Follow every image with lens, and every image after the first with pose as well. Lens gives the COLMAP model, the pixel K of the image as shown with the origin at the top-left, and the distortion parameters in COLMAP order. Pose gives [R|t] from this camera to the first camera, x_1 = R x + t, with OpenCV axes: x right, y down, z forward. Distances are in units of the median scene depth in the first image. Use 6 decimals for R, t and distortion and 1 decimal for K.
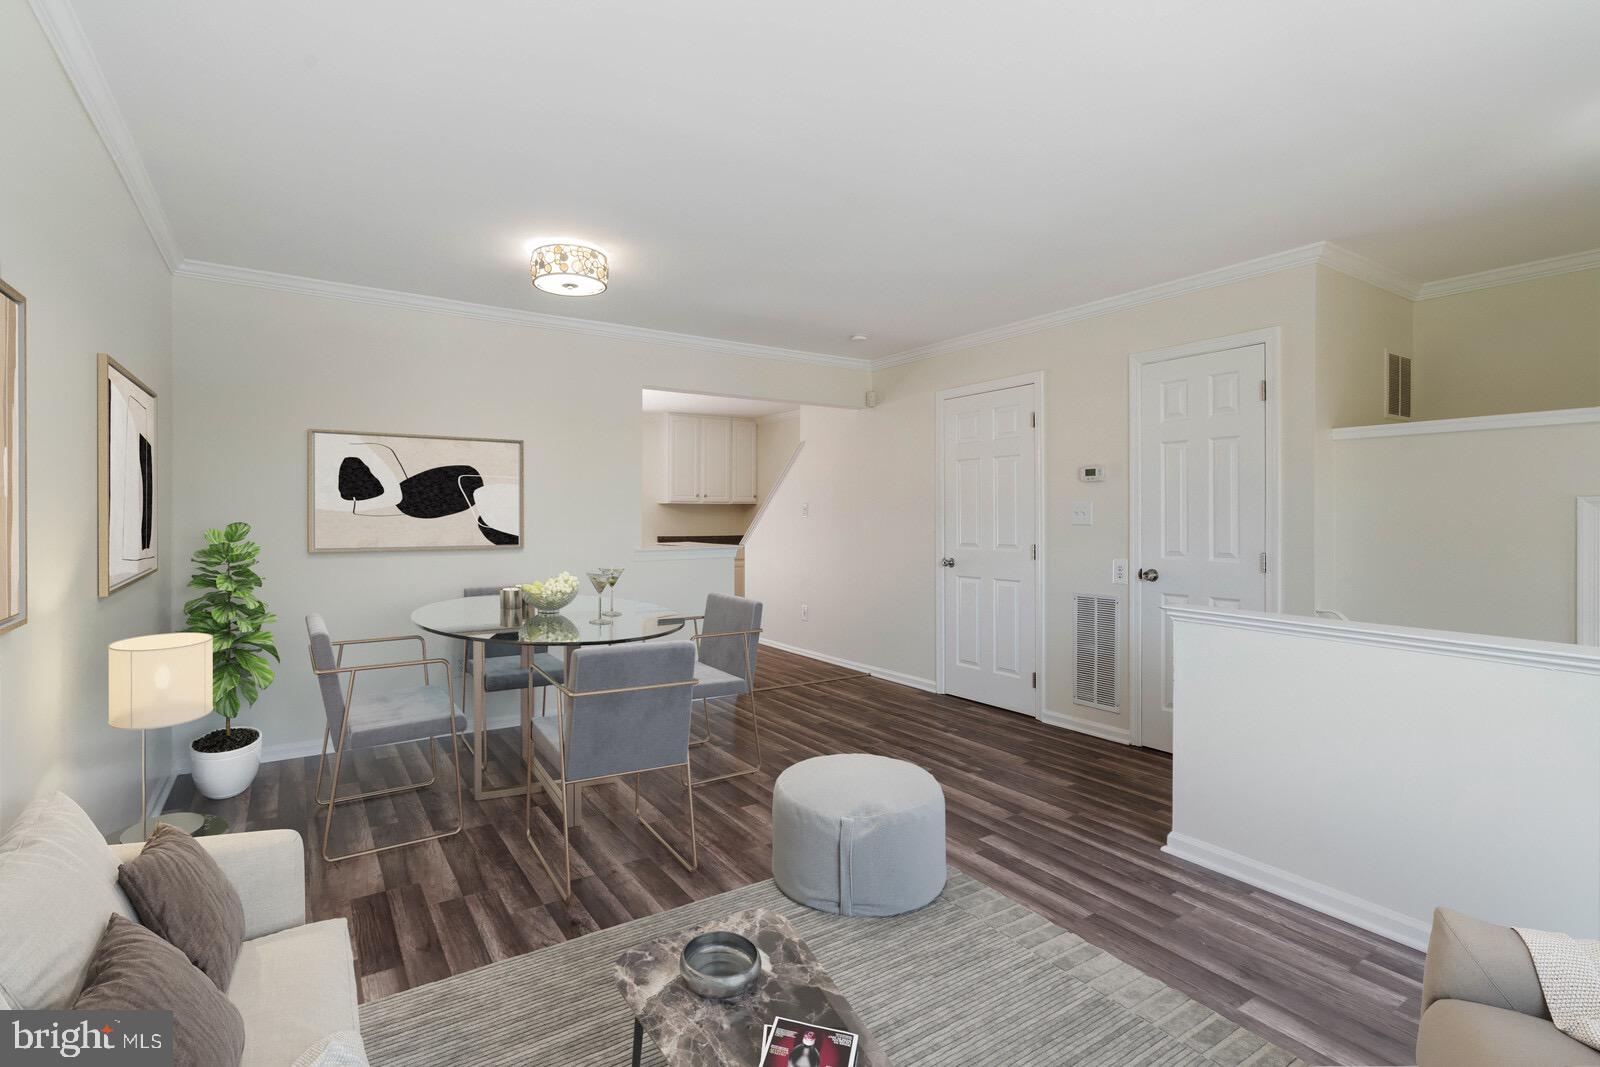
lens RADIAL K [[734.5, 0, 778.7], [0, 734.5, 518.6], [0, 0, 1]] dist [-0.006936, 0.001316]
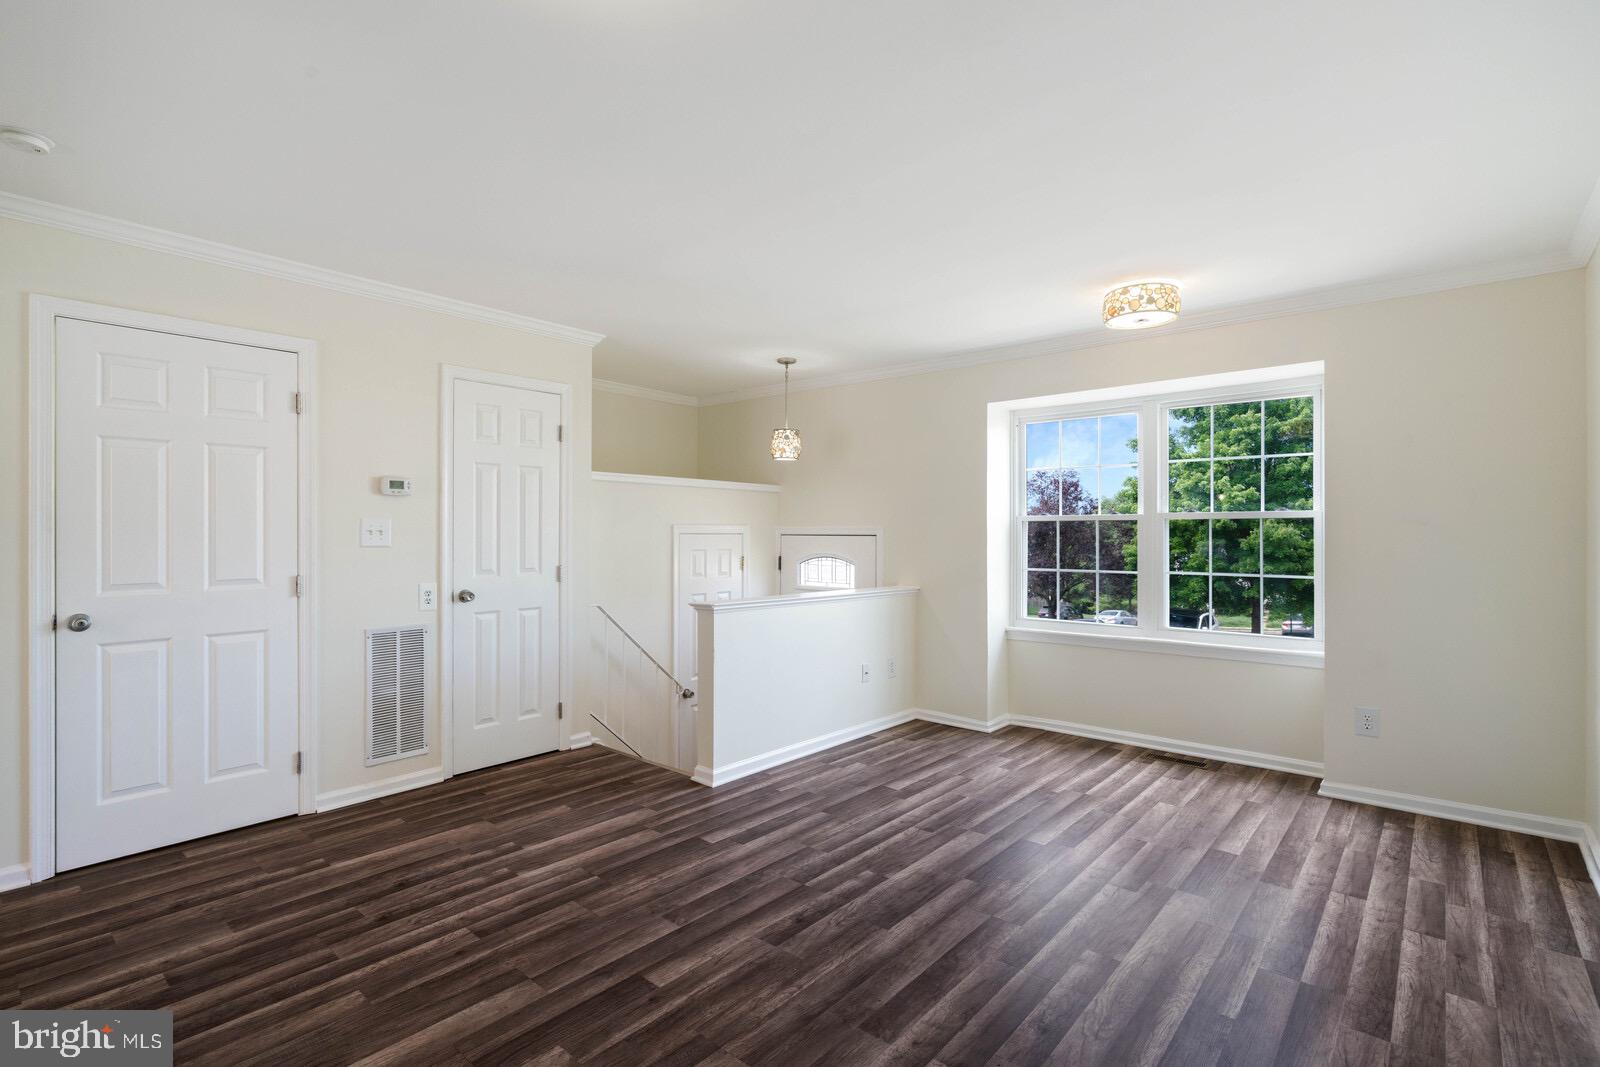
lens RADIAL K [[759.6, 0, 788.6], [0, 759.6, 524.5], [0, 0, 1]] dist [-0.011734, 0.005493]
pose [[-0.265426, 0.010492, 0.964074, -0.577570], [0.003095, 0.999945, -0.010030, -0.006846], [-0.964126, 0.000321, -0.265444, 0.842354]]
